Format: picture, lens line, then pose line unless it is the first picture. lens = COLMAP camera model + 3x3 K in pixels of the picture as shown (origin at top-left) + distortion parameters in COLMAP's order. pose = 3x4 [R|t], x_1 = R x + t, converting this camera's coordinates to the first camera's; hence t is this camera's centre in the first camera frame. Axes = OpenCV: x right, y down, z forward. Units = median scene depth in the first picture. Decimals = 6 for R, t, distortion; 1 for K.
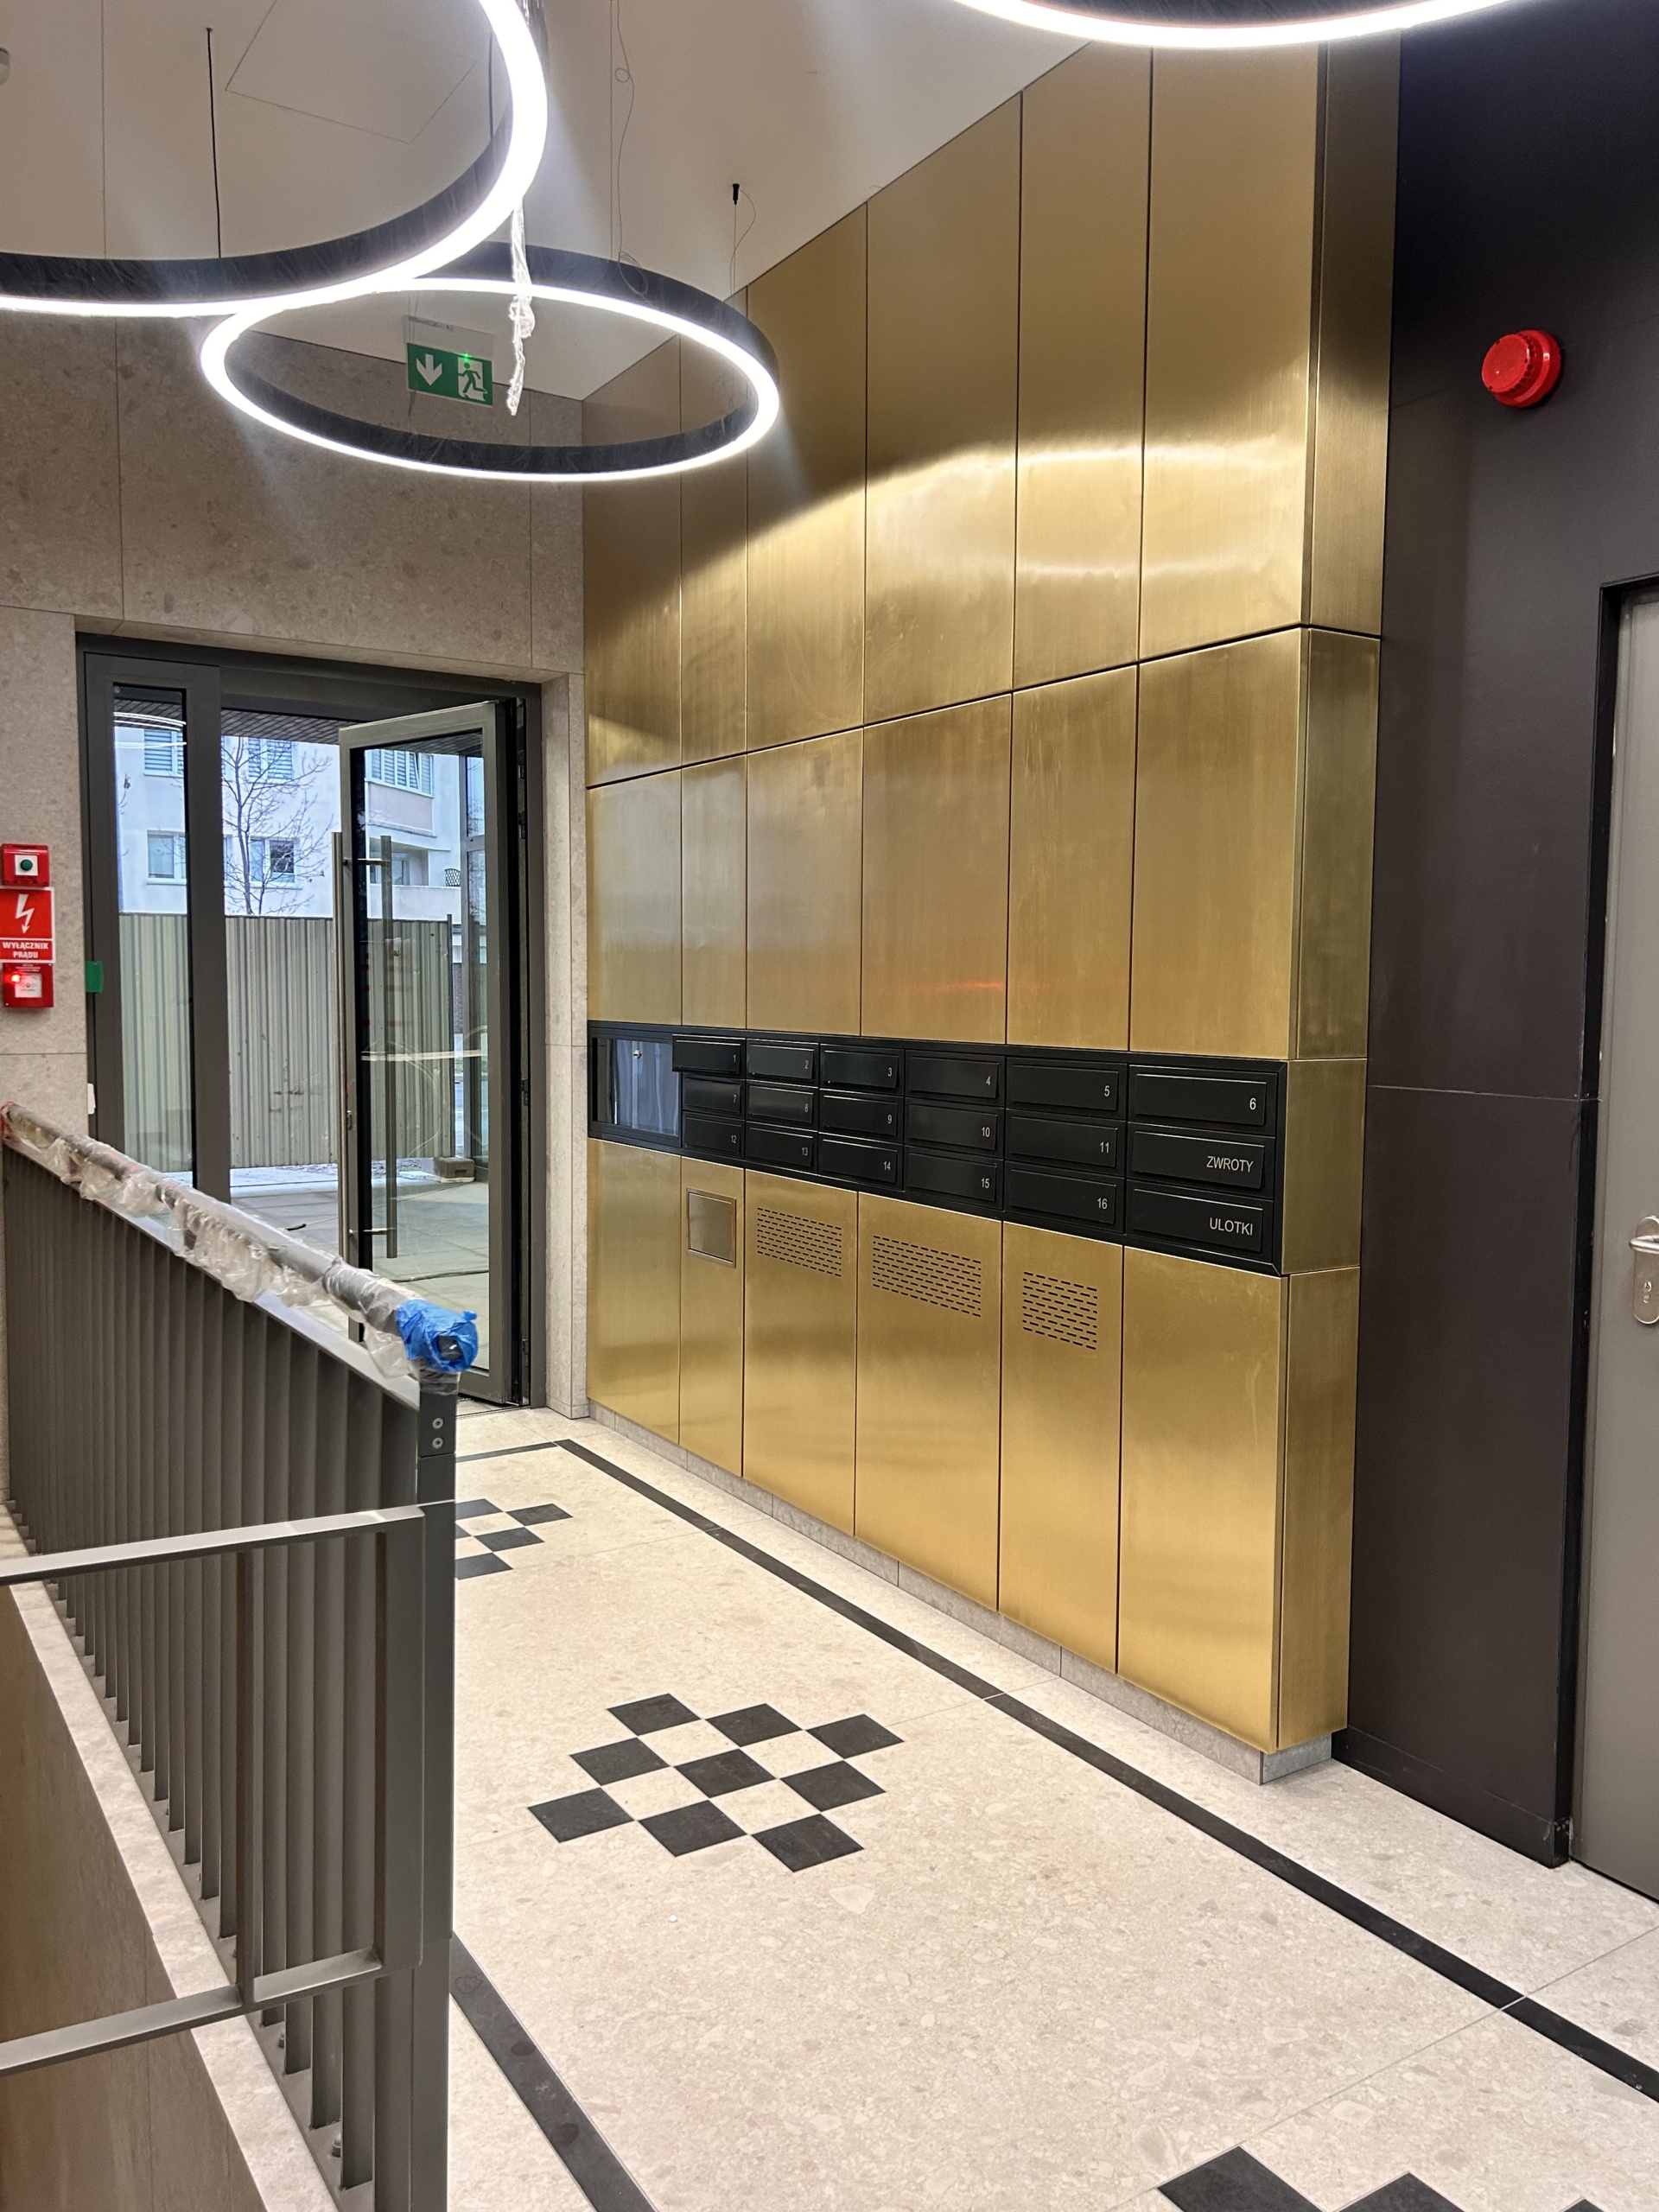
lens RADIAL K [[1684.9, 0, 830.2], [0, 1684.9, 1101.1], [0, 0, 1]] dist [-0.009852, -0.006603]
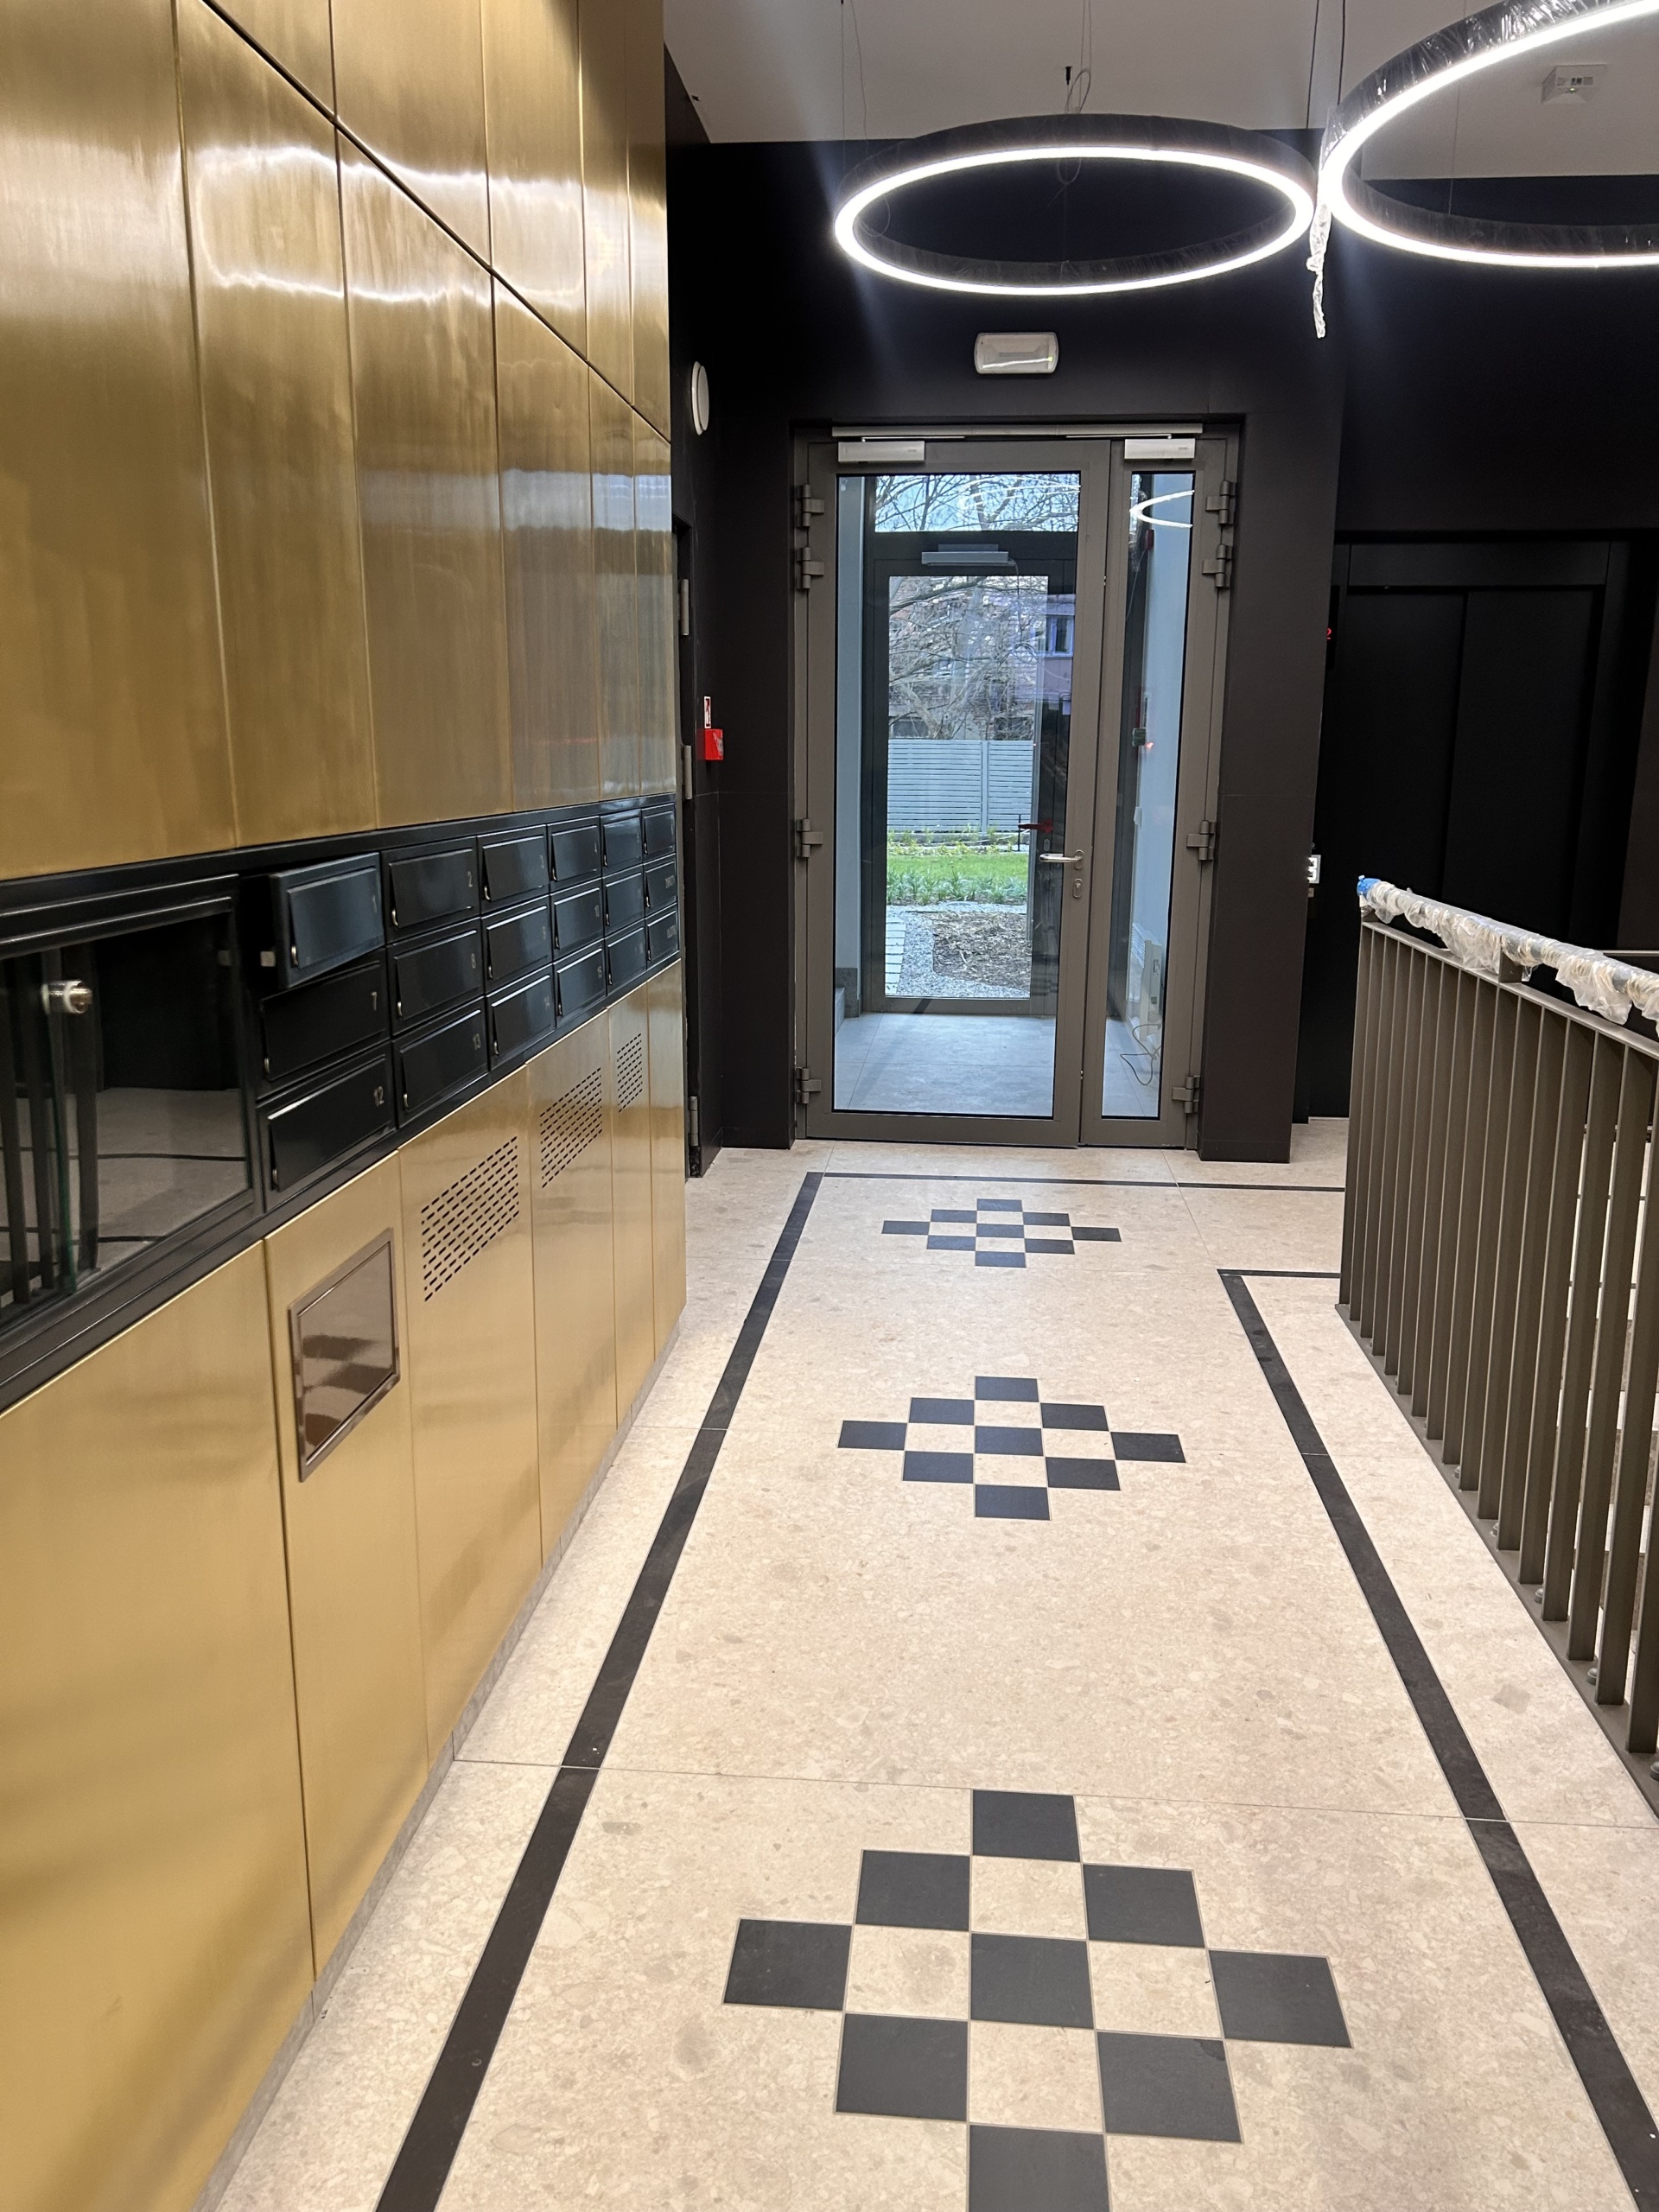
lens RADIAL K [[1684.9, 0, 829.0], [0, 1684.9, 1101.7], [0, 0, 1]] dist [-0.009852, -0.006603]
pose [[-0.796051, -0.132832, 0.590473, -0.586546], [0.038787, 0.962417, 0.268794, -0.128091], [-0.603986, 0.236876, -0.760980, 1.818576]]
